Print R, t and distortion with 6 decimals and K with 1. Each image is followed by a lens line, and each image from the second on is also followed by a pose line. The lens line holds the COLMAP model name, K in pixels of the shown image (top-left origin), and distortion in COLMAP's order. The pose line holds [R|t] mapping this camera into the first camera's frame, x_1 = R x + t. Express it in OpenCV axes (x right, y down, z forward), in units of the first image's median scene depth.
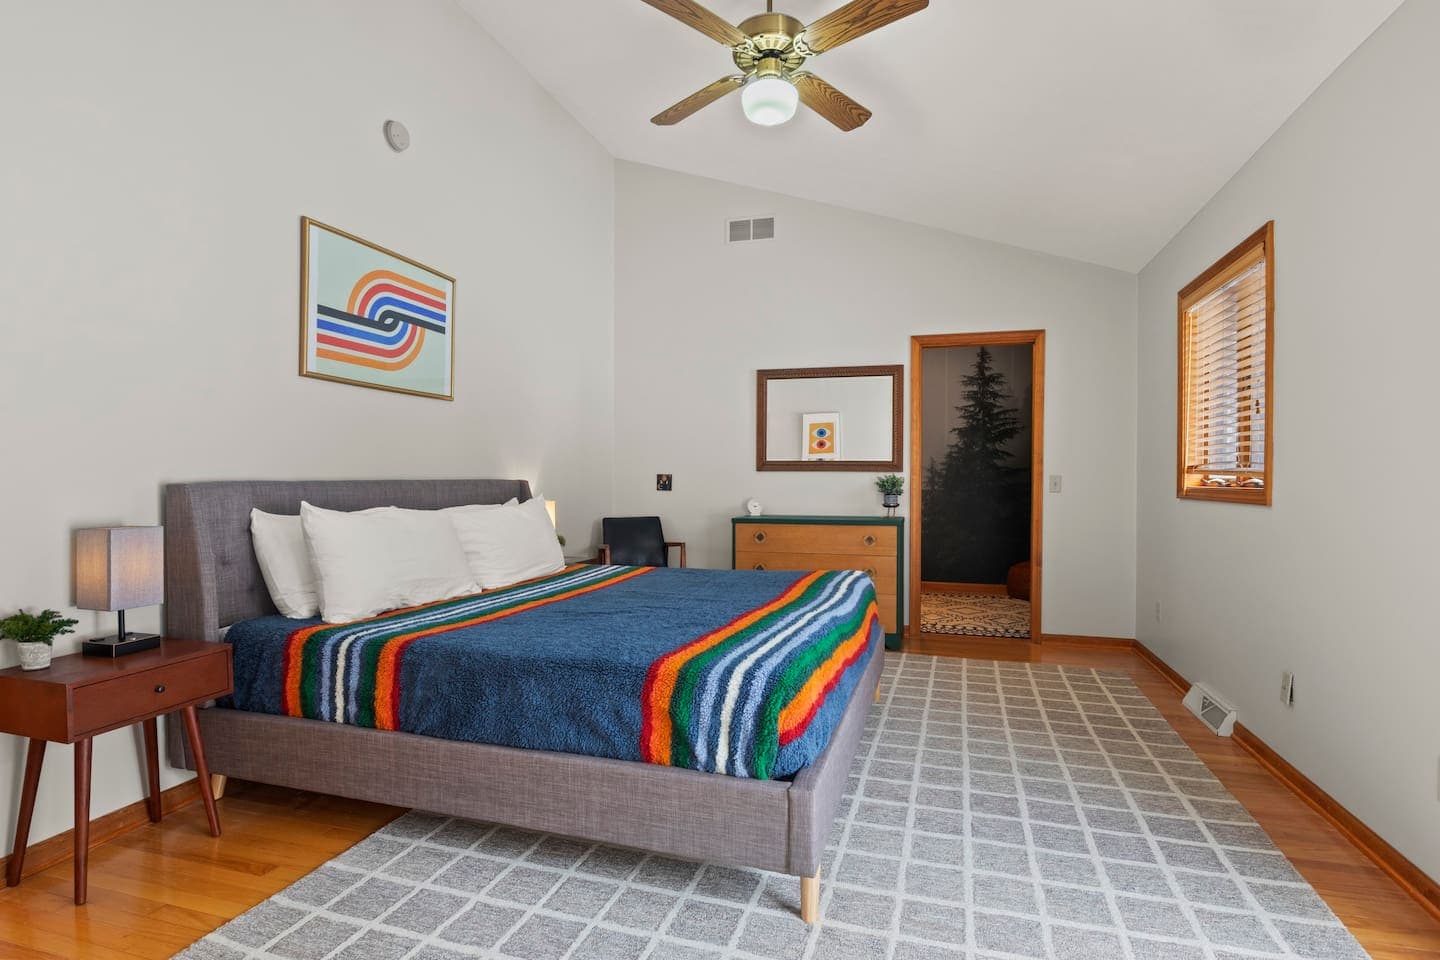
lens RADIAL K [[722.0, 0, 714.1], [0, 722.0, 482.1], [0, 0, 1]] dist [-0.001644, -0.000860]
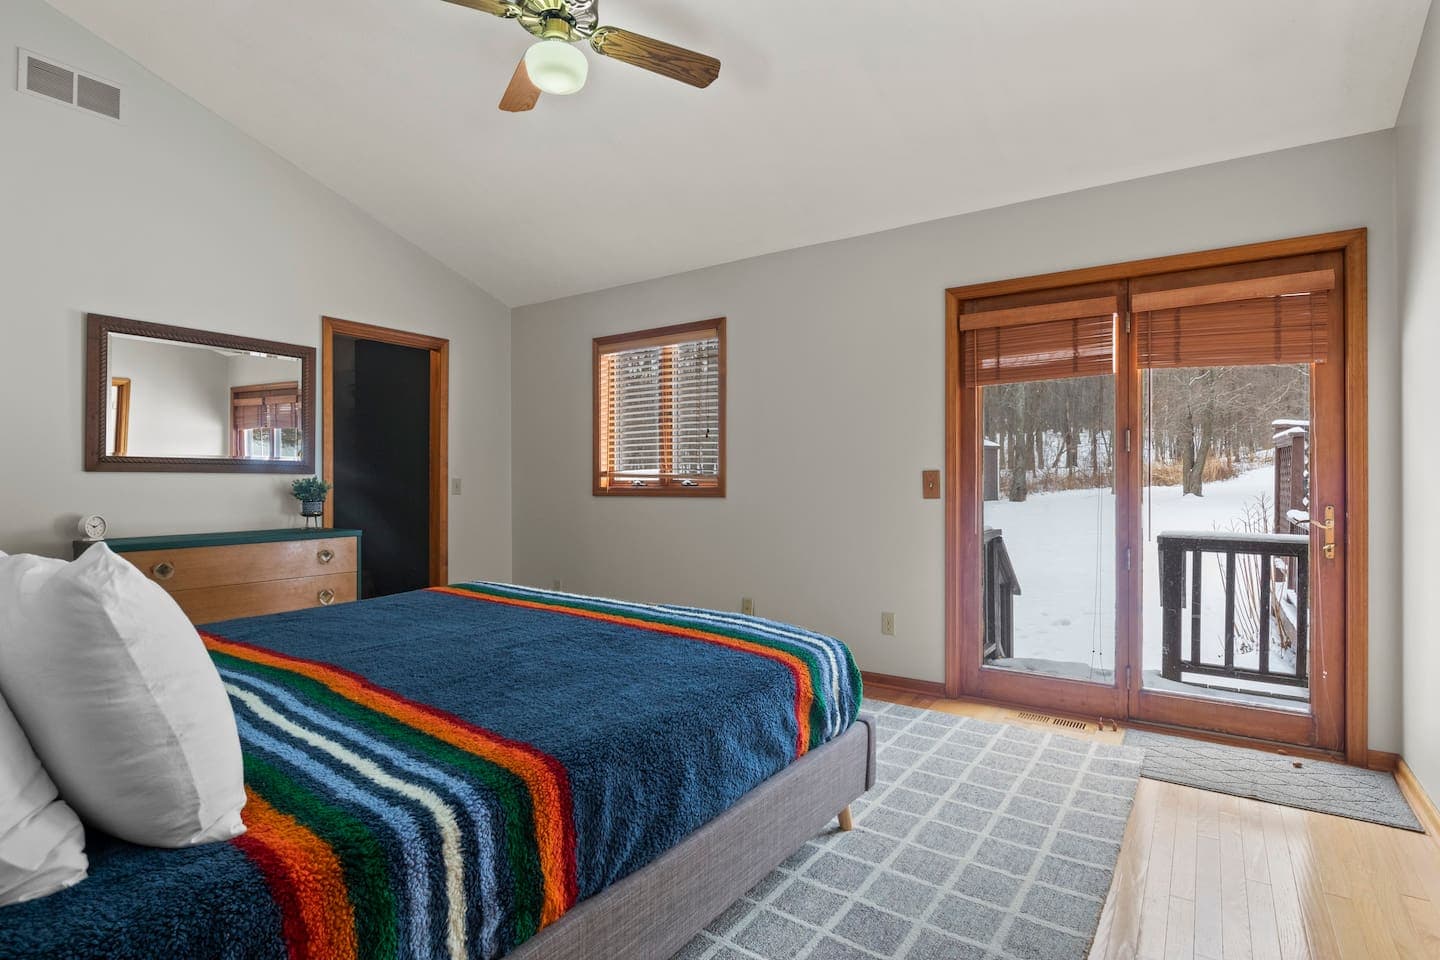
lens RADIAL K [[722.0, 0, 714.1], [0, 722.0, 482.1], [0, 0, 1]] dist [-0.001644, -0.000860]
pose [[0.302951, -0.003166, 0.953001, -0.427420], [0.008682, 0.999962, 0.000562, -0.001091], [-0.952966, 0.008104, 0.302967, 0.313262]]
